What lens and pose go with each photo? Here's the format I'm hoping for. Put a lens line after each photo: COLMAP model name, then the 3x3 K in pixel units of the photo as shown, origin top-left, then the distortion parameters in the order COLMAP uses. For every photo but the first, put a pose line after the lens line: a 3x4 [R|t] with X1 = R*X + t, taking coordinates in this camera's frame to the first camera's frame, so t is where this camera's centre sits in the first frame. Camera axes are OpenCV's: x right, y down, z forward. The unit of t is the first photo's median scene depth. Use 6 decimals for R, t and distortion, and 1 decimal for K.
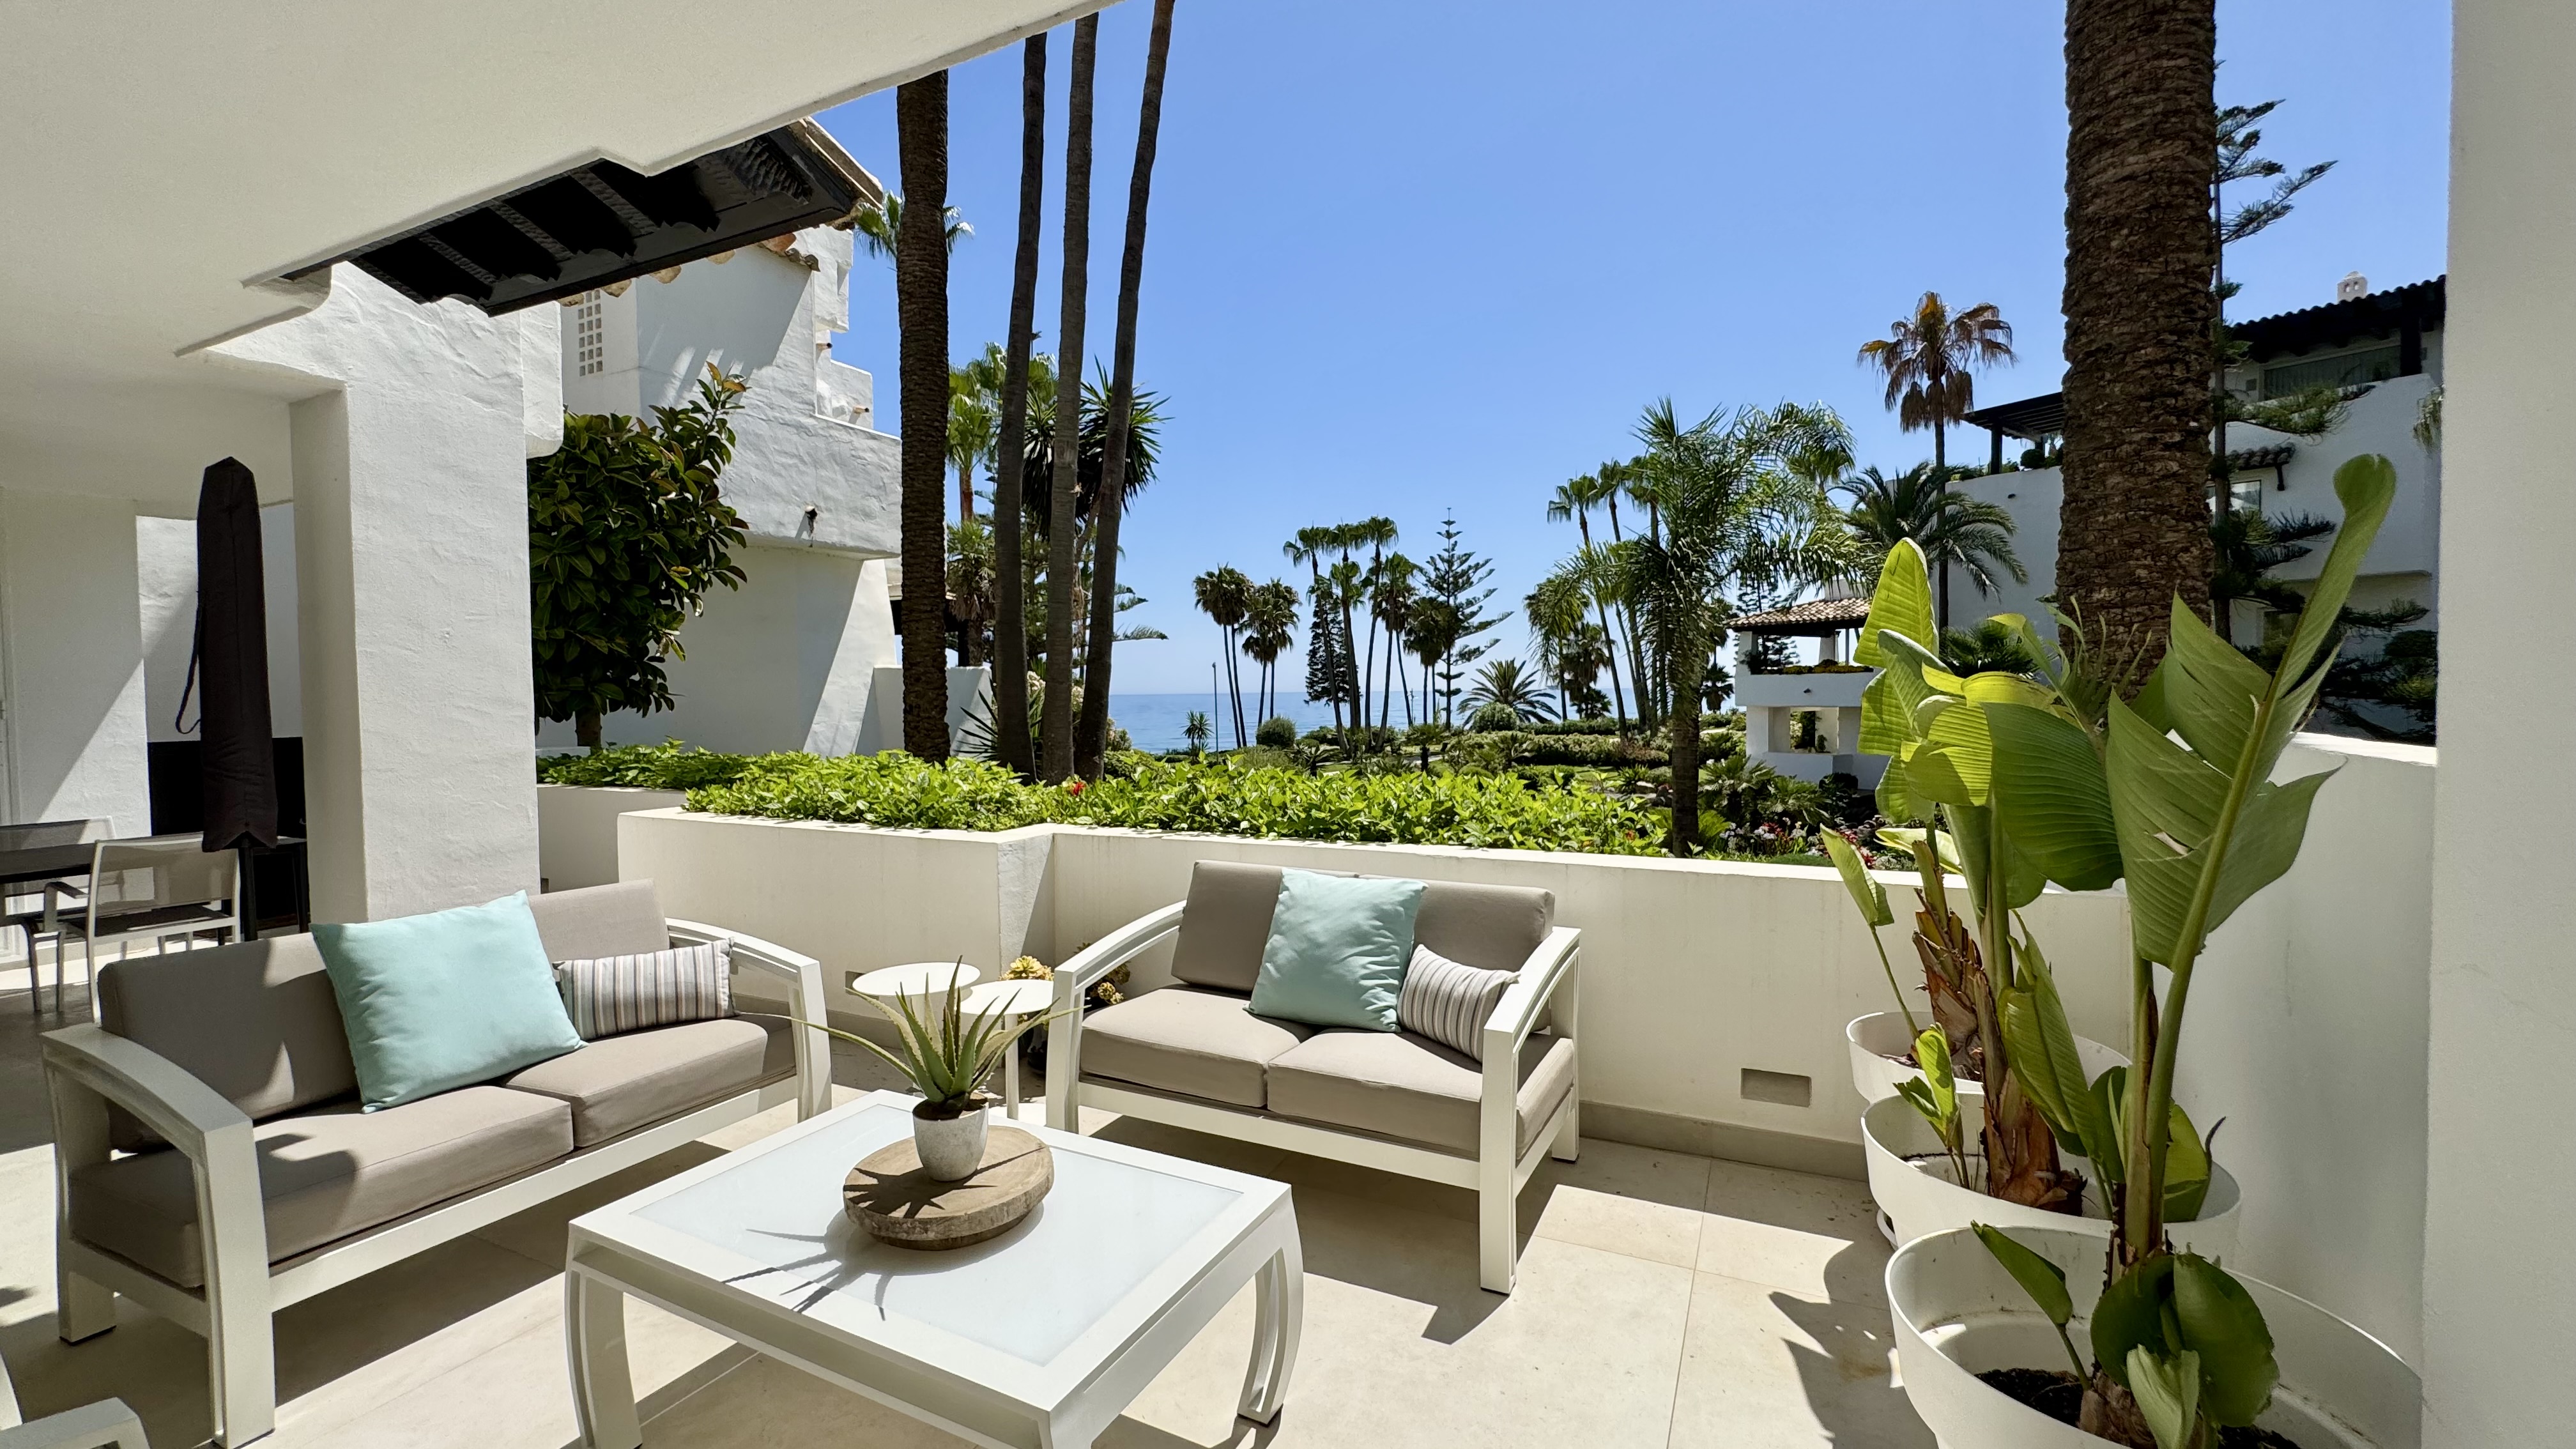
lens RADIAL K [[1039.4, 0, 1286.0], [0, 1039.4, 725.1], [0, 0, 1]] dist [-0.000051, 0.000443]
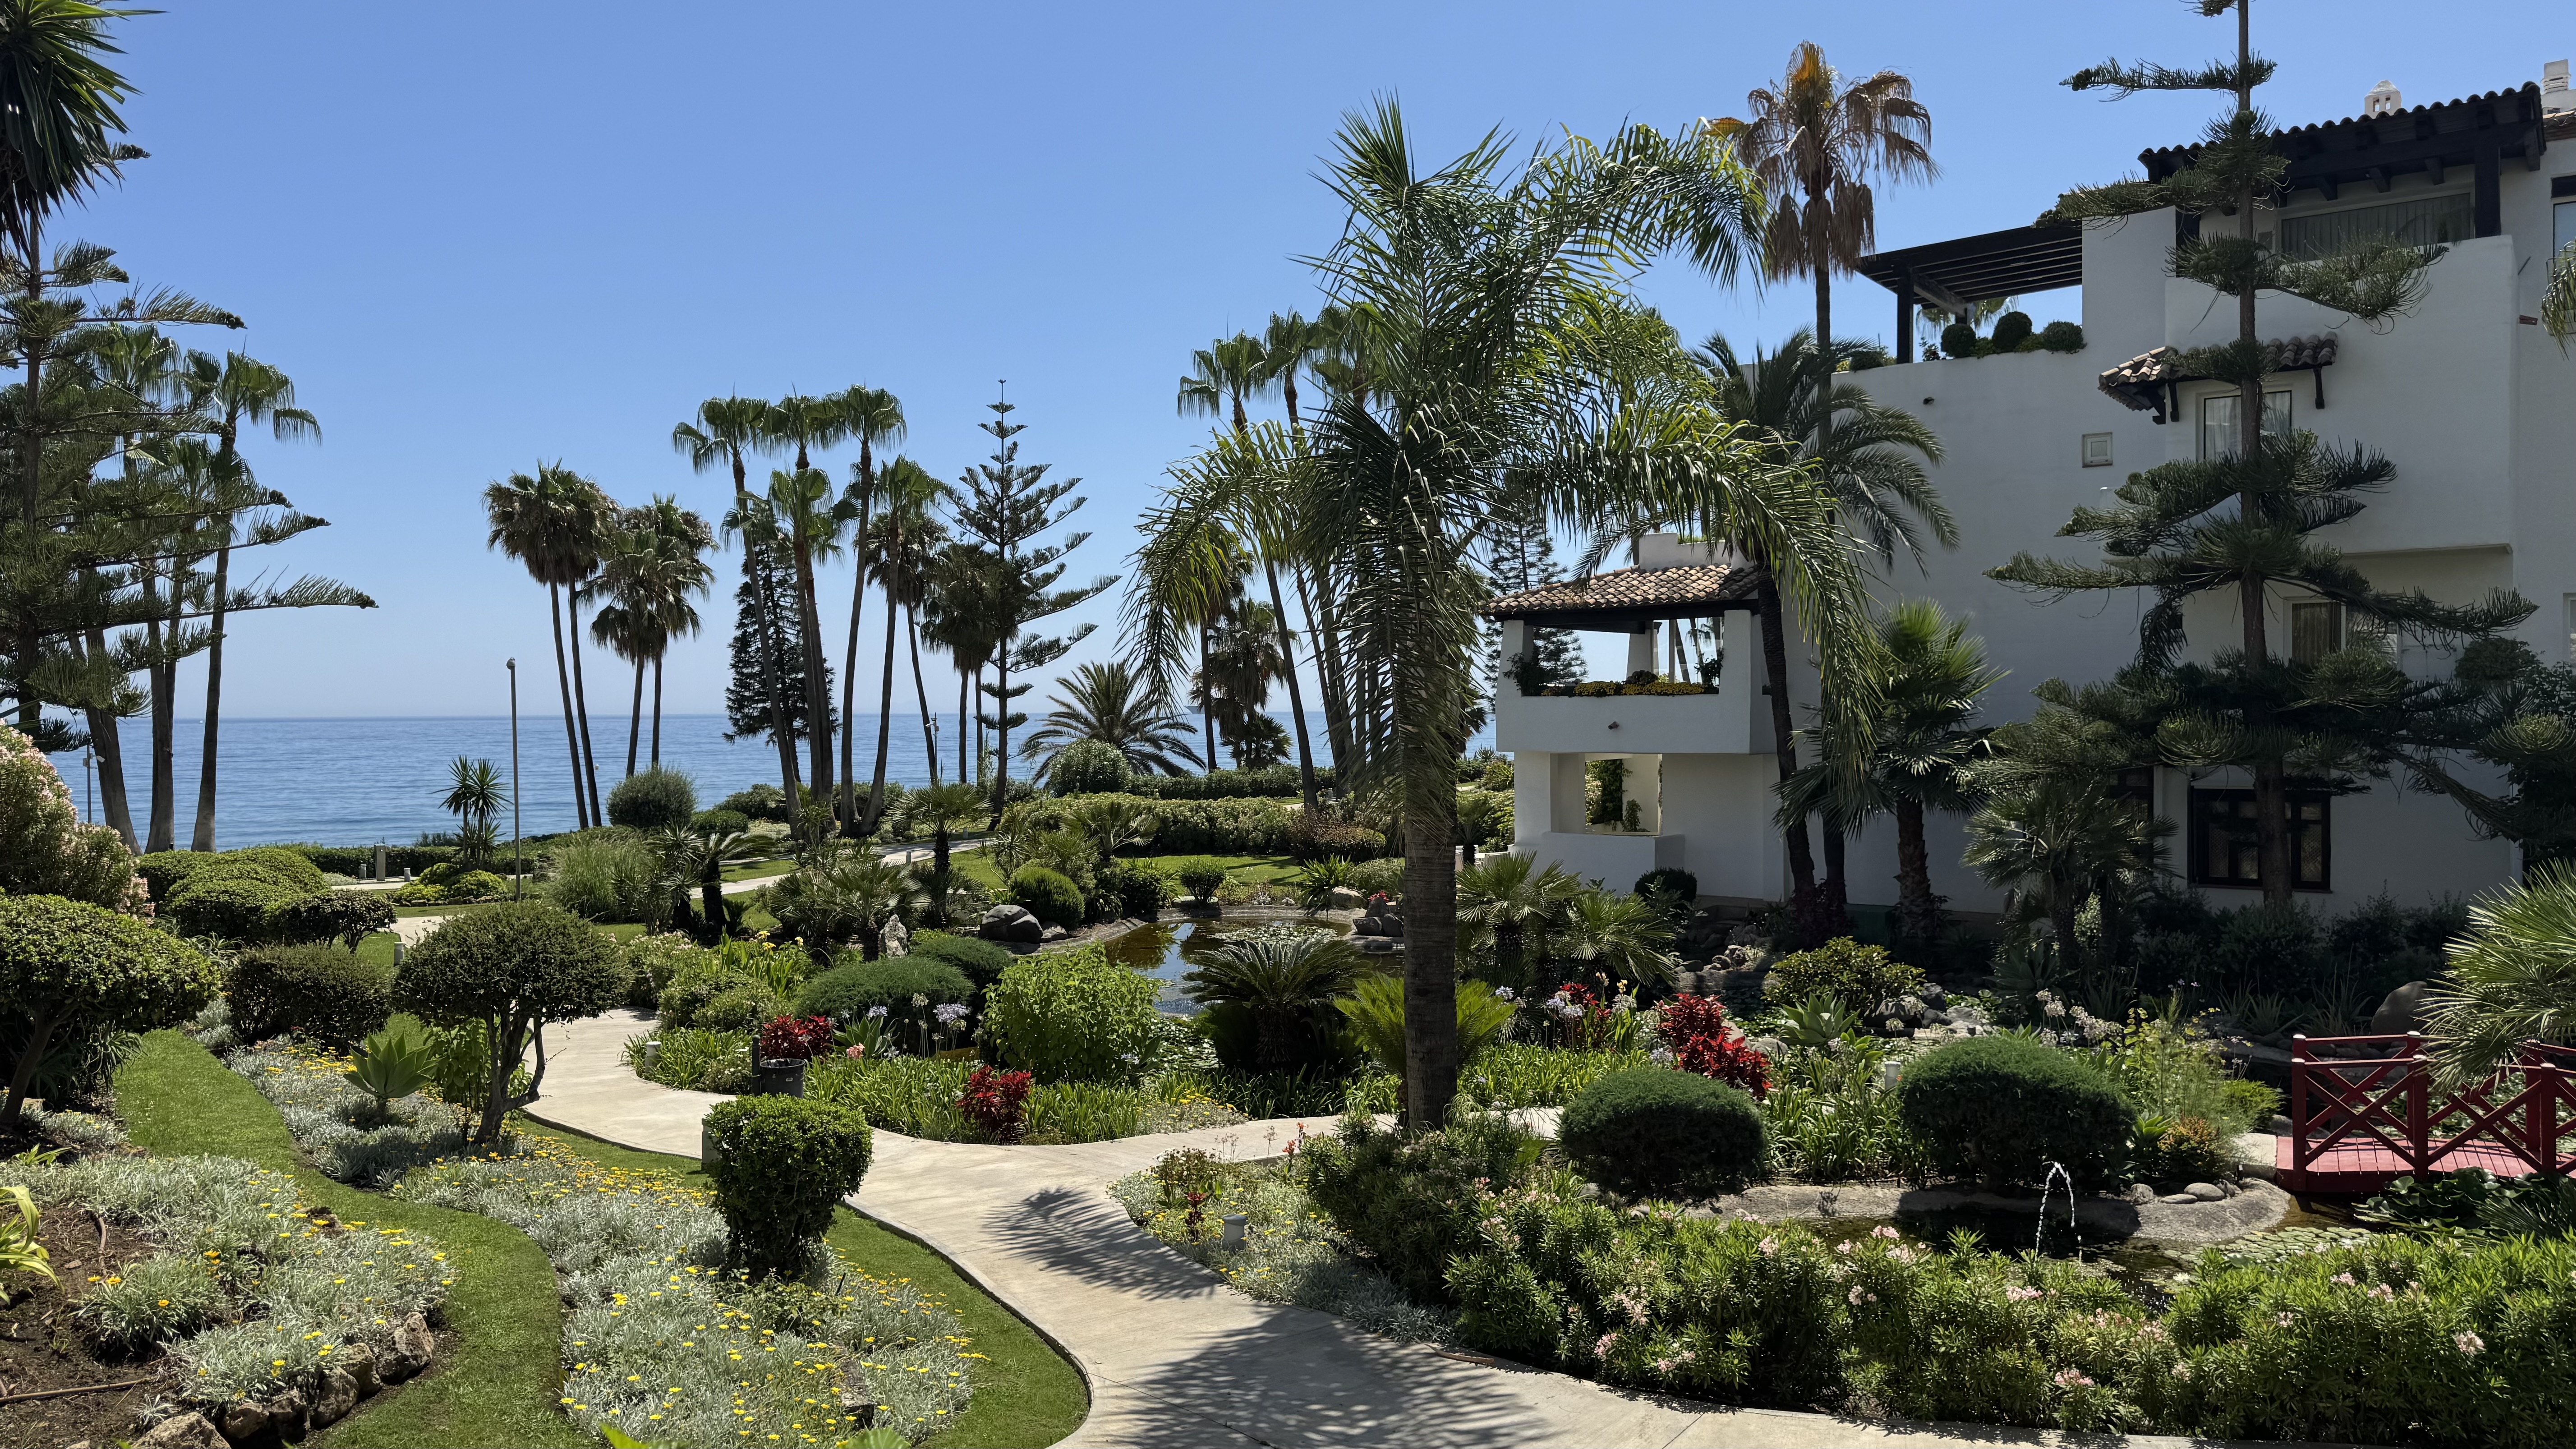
lens RADIAL K [[1792.4, 0, 1288.0], [0, 1792.4, 724.5], [0, 0, 1]] dist [0.082155, -0.000957]
pose [[0.955014, 0.005559, 0.296507, 0.076993], [0.002330, 0.999653, -0.026246, -0.016960], [-0.296550, 0.025756, 0.954670, 0.228378]]
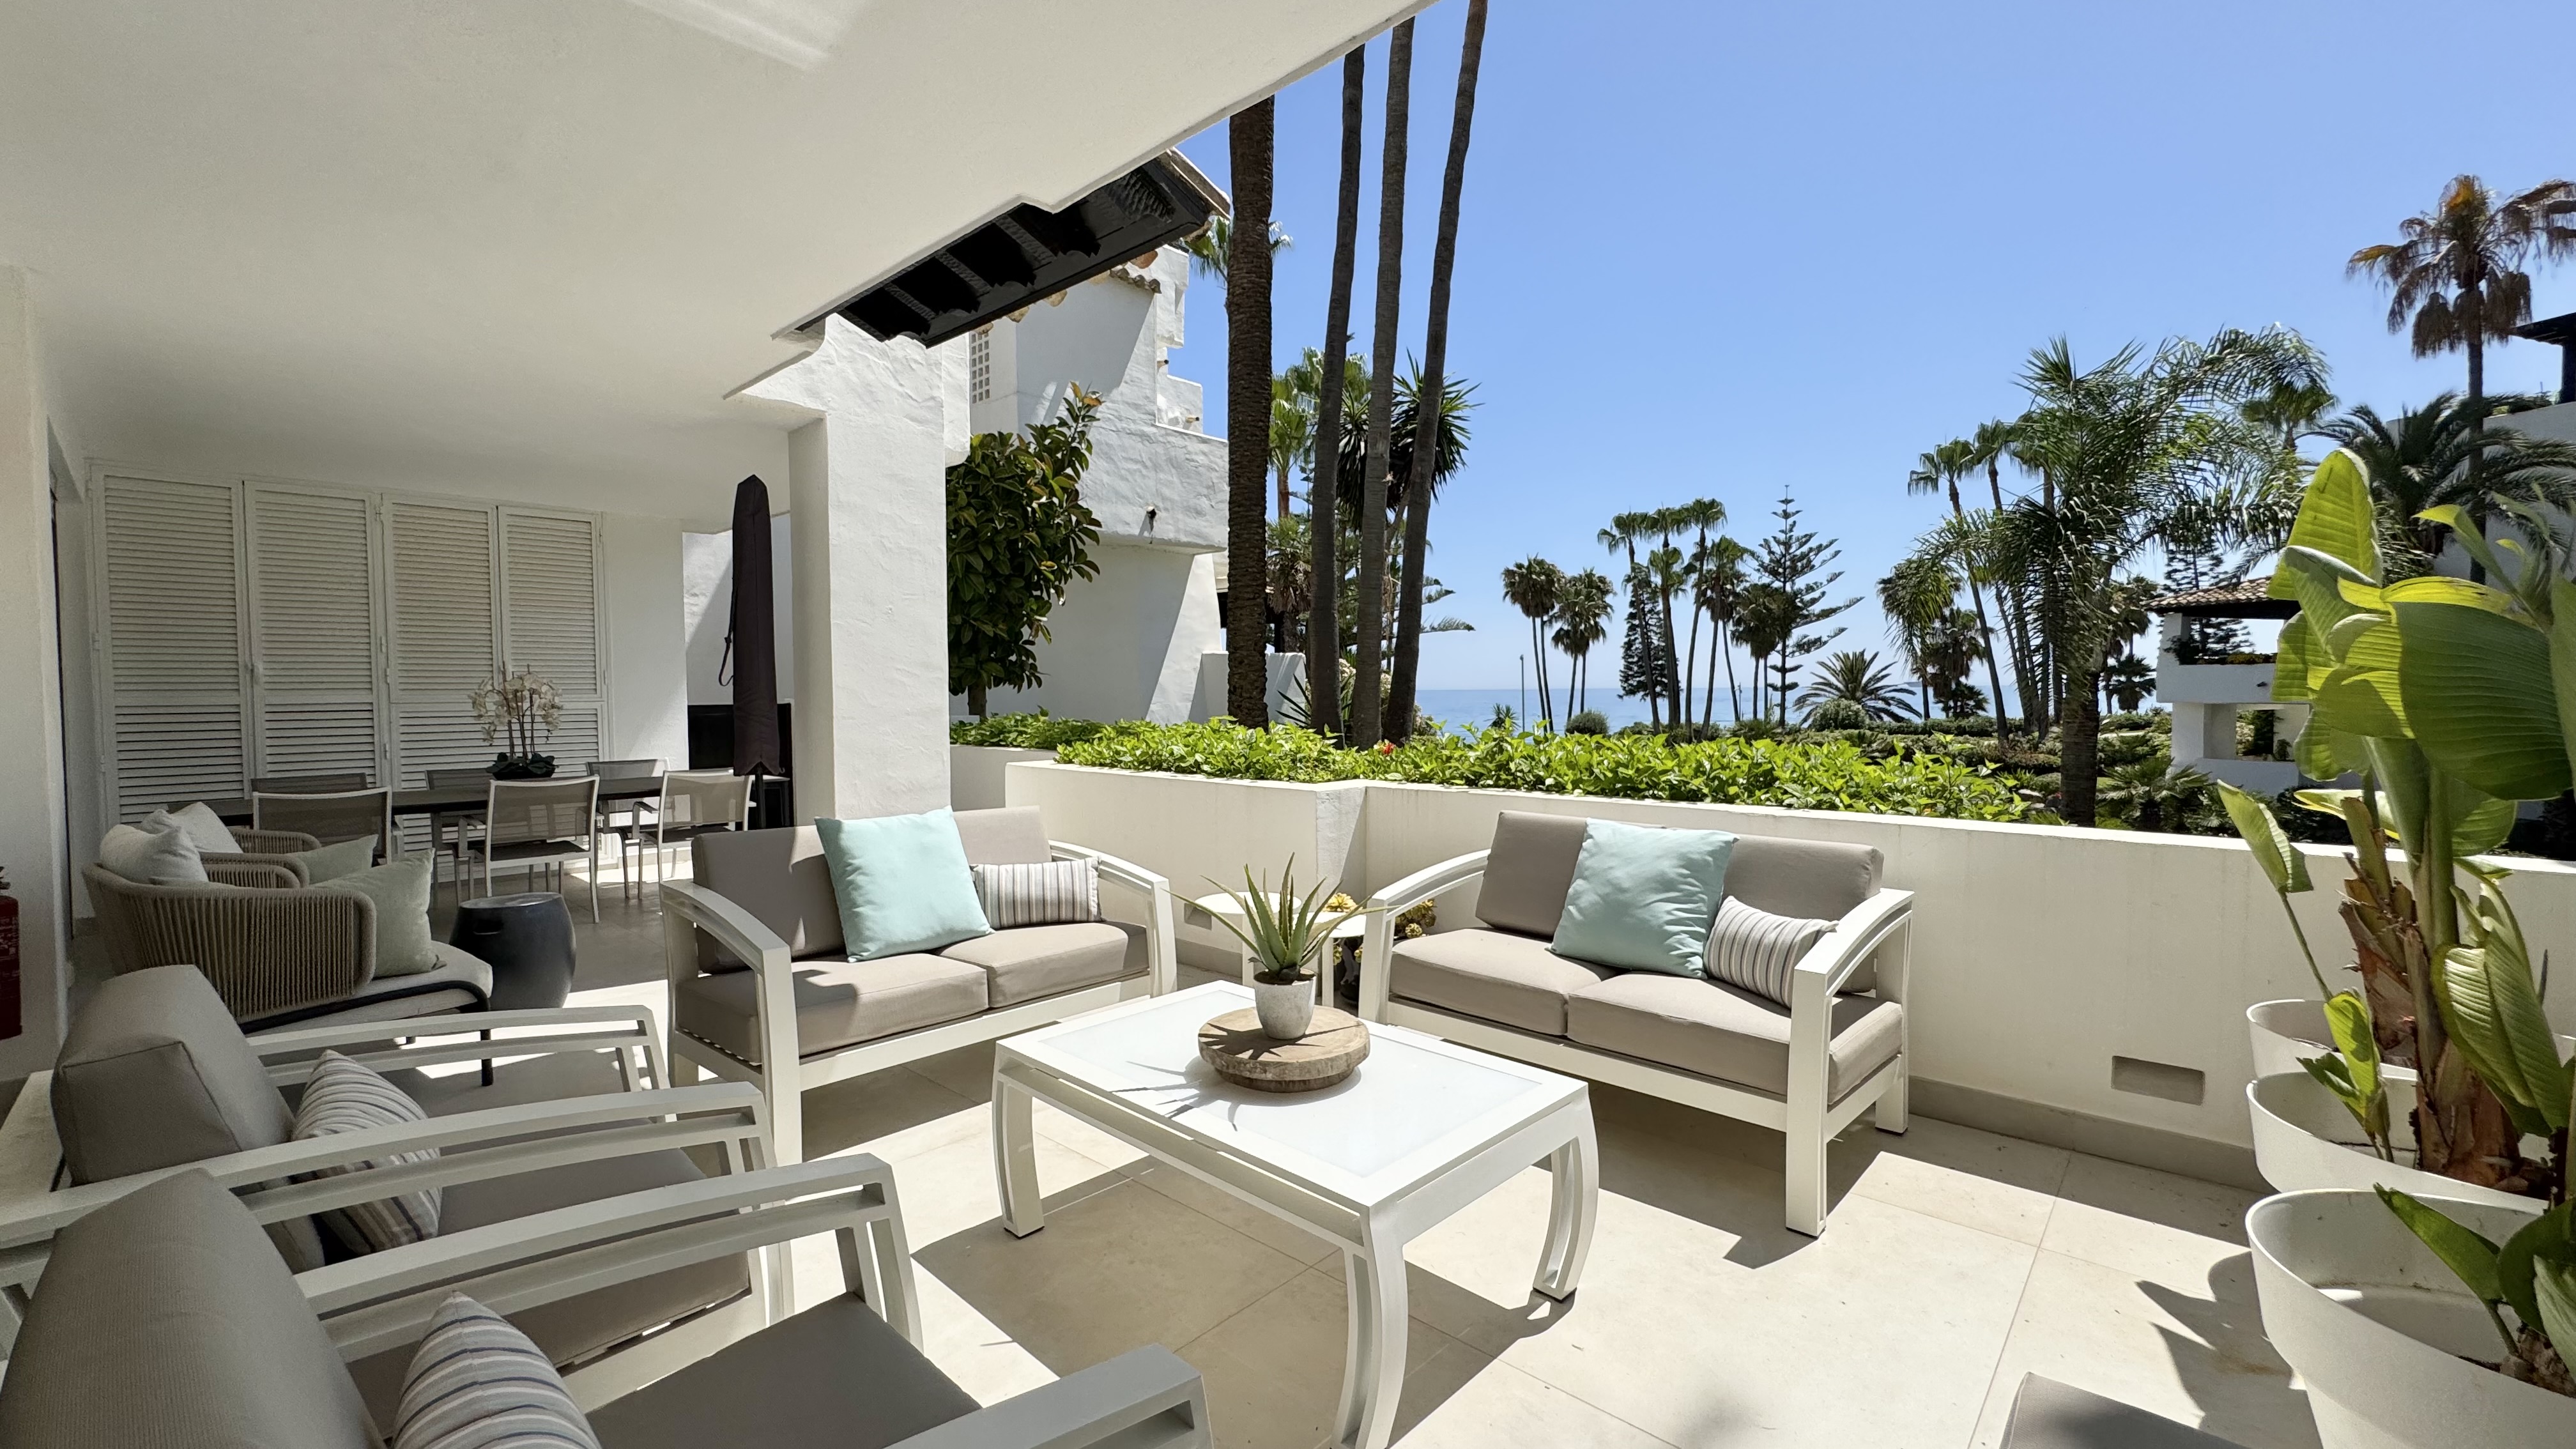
lens RADIAL K [[1039.4, 0, 1286.0], [0, 1039.4, 725.1], [0, 0, 1]] dist [-0.000051, 0.000443]
pose [[0.957744, 0.014640, -0.287251, 0.001149], [-0.013467, 0.999891, 0.006061, 0.009512], [0.287308, -0.001937, 0.957836, -0.014114]]
